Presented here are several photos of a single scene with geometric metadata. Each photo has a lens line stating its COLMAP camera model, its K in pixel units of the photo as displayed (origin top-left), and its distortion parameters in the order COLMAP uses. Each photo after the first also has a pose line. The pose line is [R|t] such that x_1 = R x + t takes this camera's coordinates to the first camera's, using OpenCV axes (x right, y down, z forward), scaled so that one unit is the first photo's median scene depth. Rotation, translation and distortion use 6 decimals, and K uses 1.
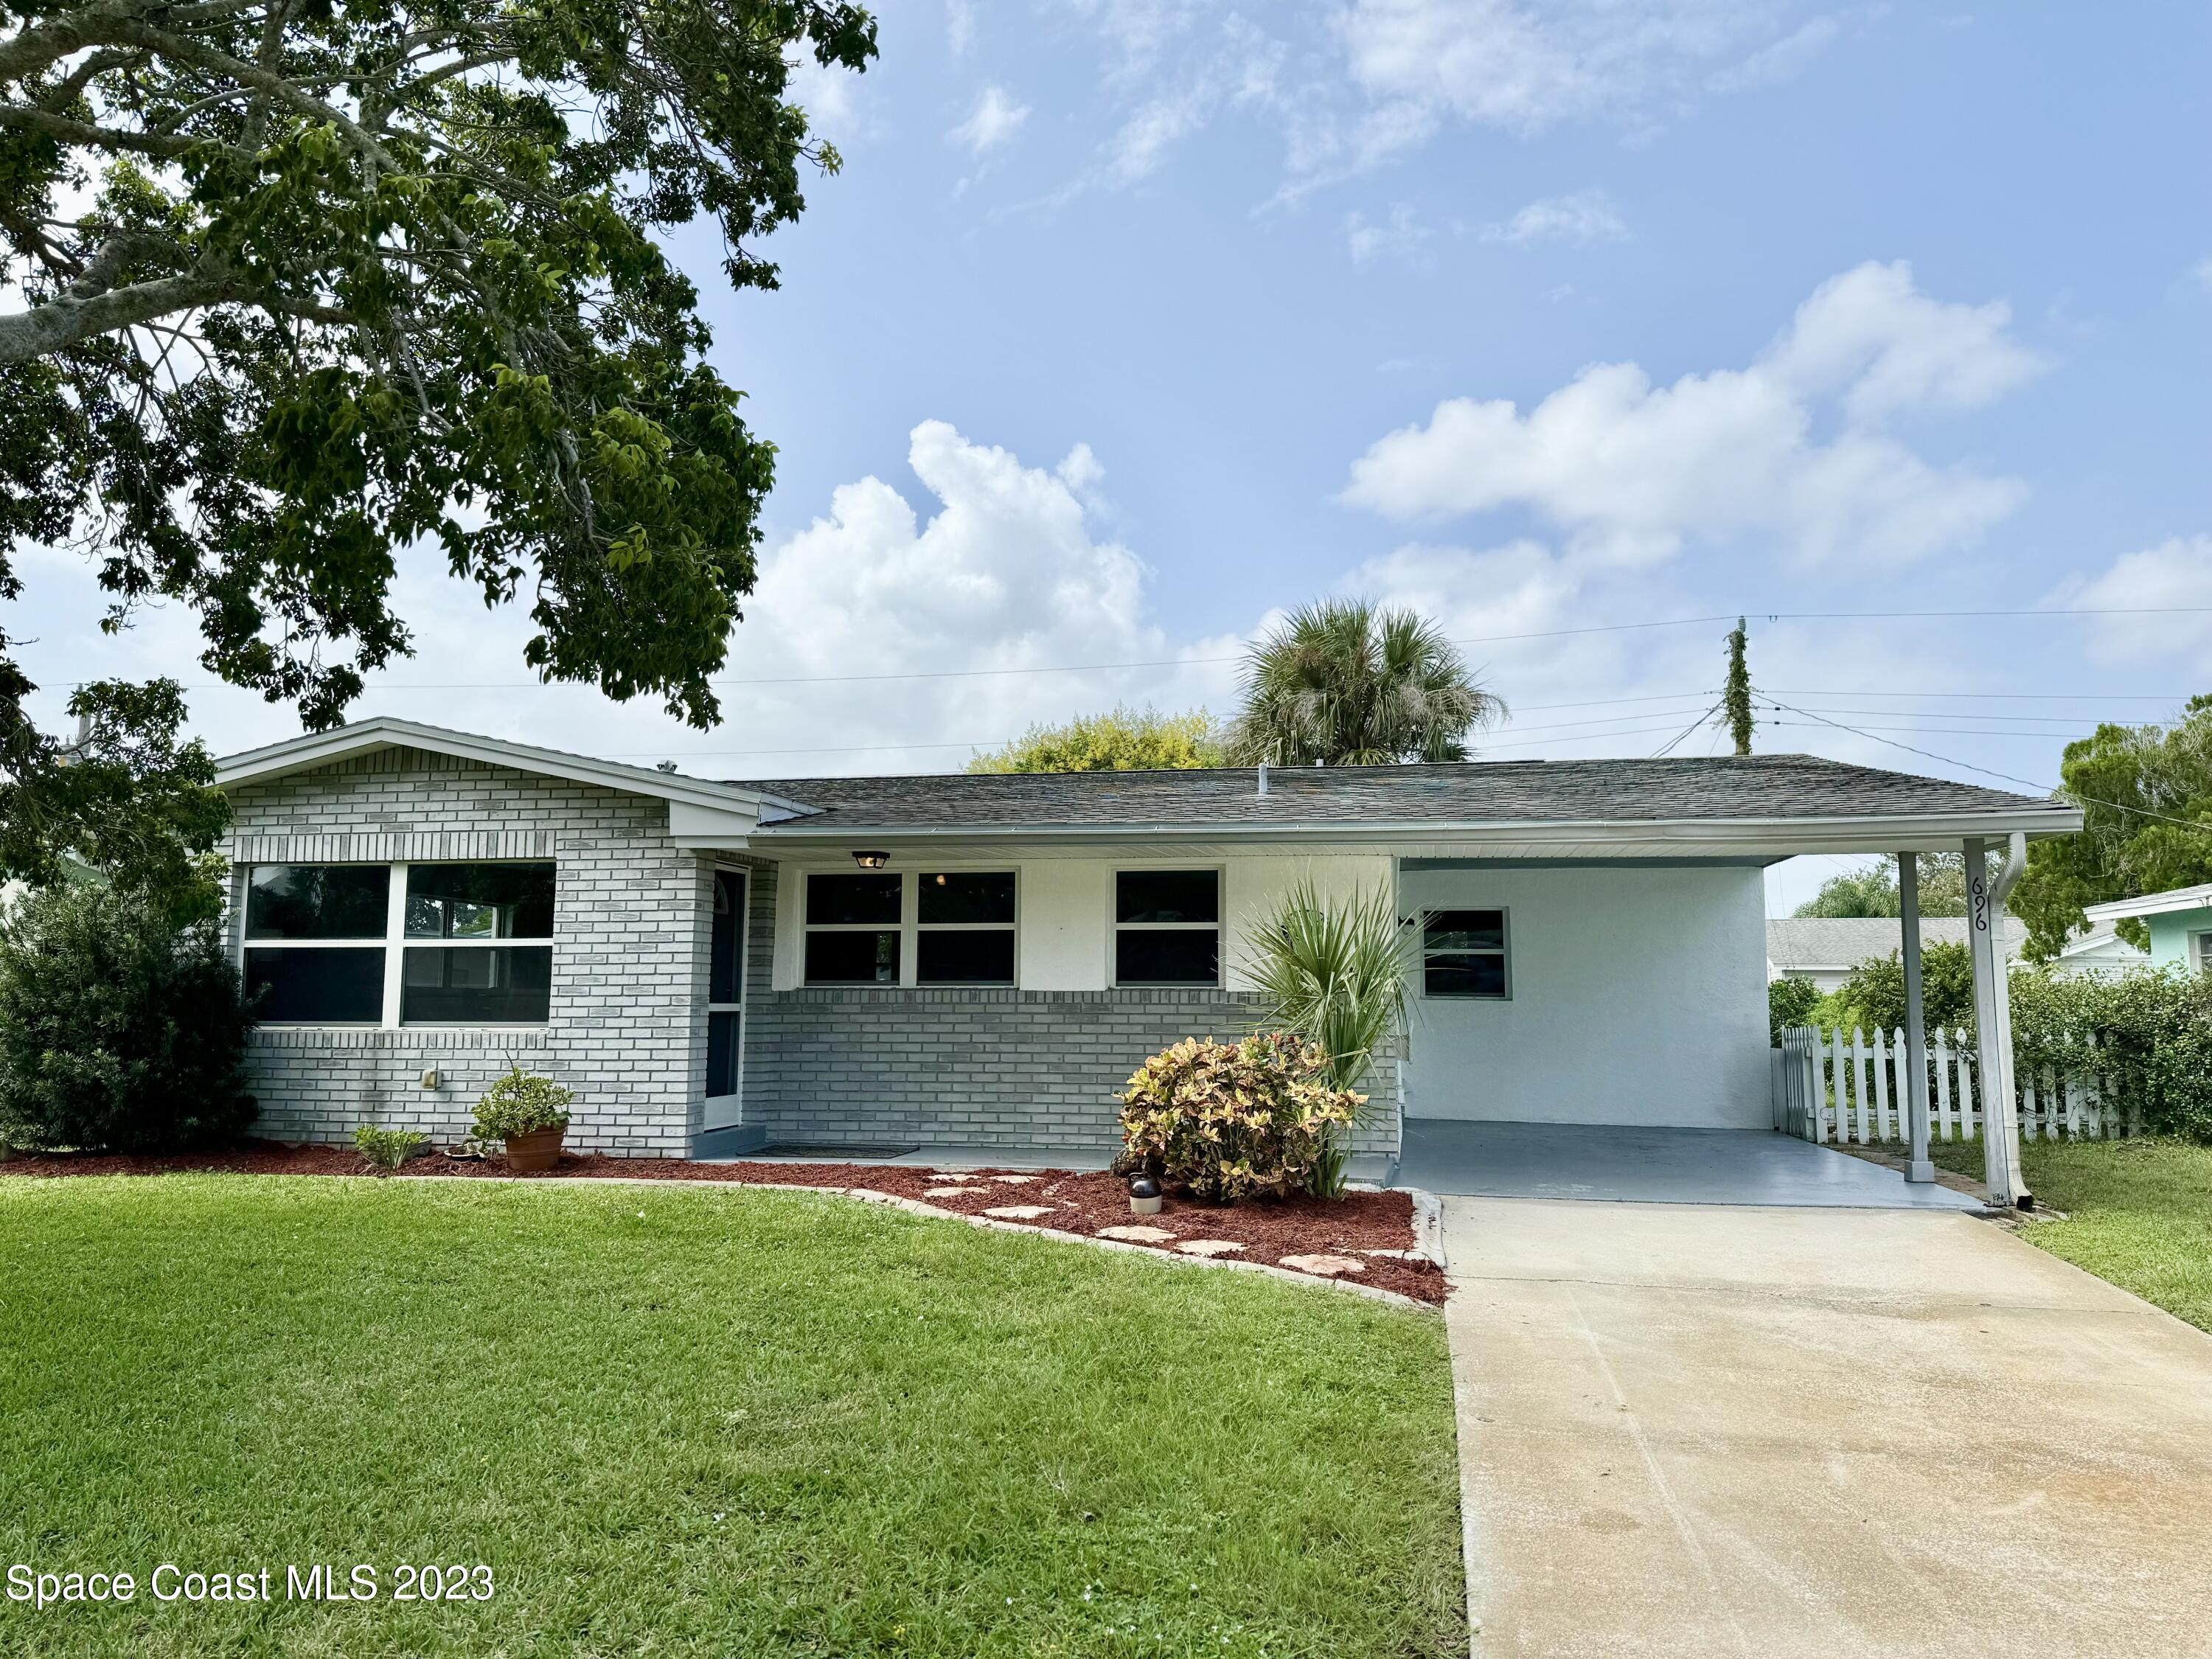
lens RADIAL K [[1541.3, 0, 1106.0], [0, 1541.3, 829.5], [0, 0, 1]] dist [-0.001485, -0.003463]
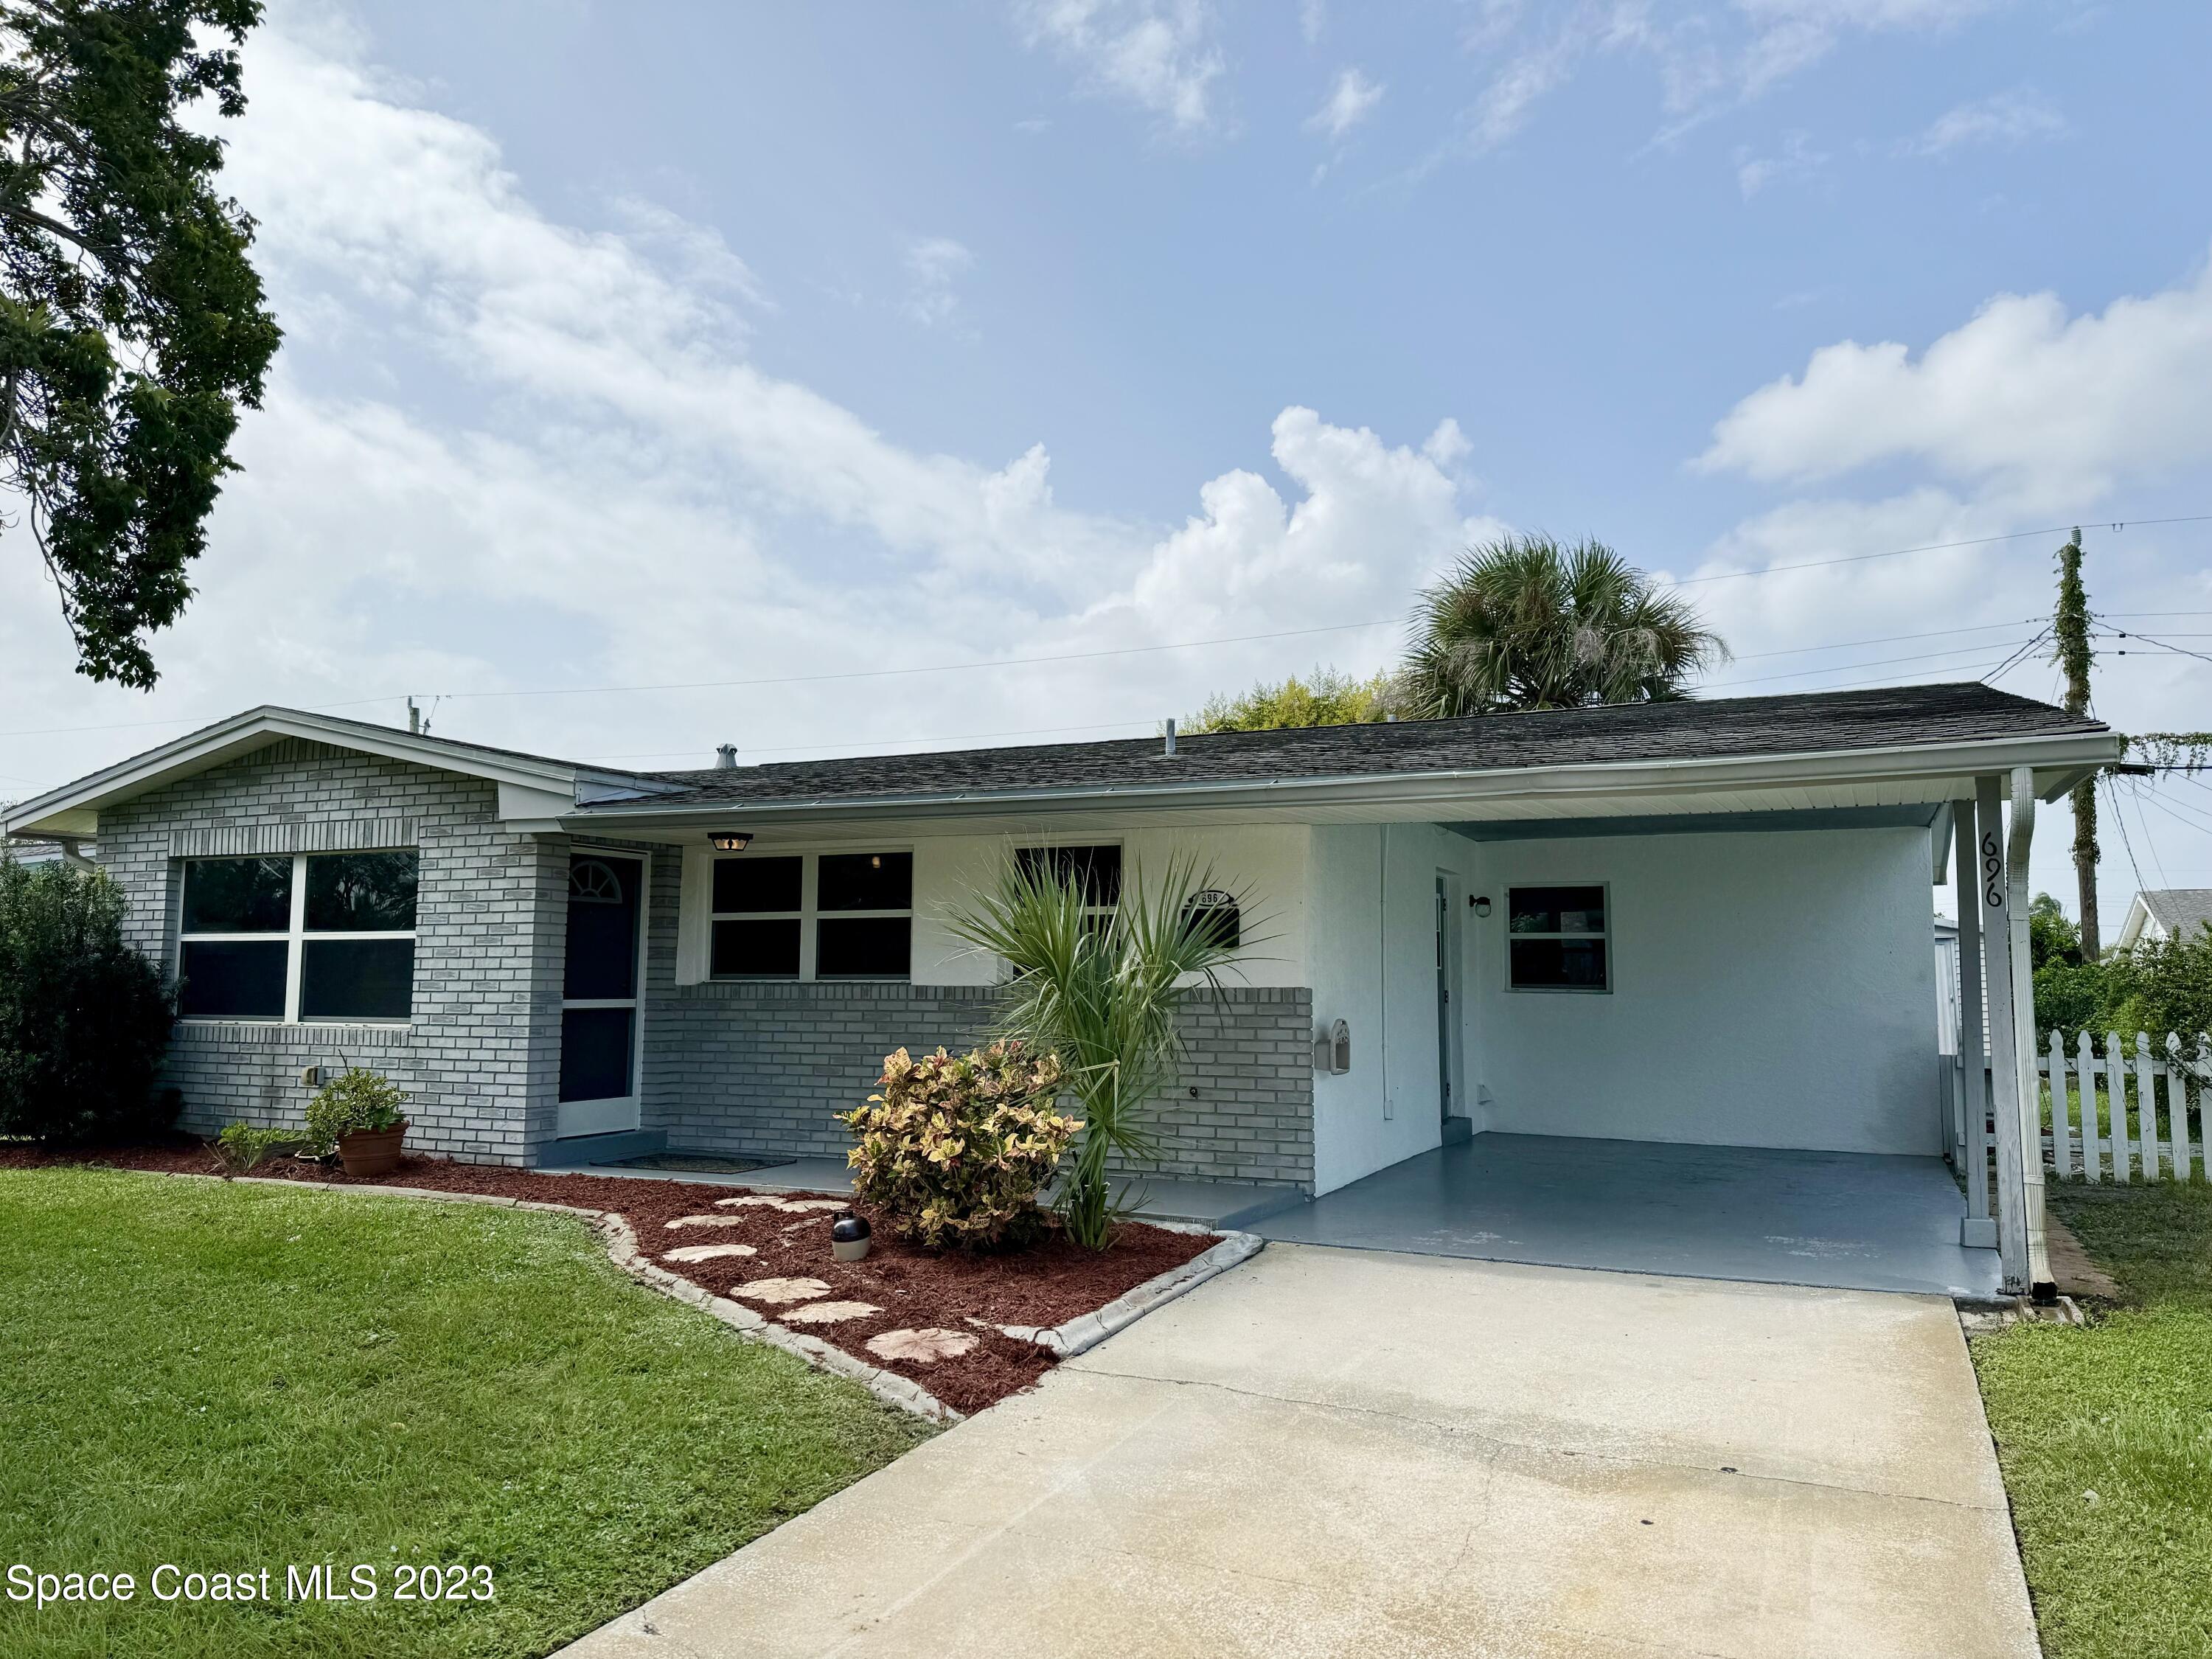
lens RADIAL K [[1492.4, 0, 1106.0], [0, 1492.4, 829.5], [0, 0, 1]] dist [0.012390, -0.019108]
pose [[0.967011, -0.023145, -0.253680, 0.279898], [0.026499, 0.999601, 0.009812, 0.009992], [0.253351, -0.016210, 0.967238, 0.209387]]
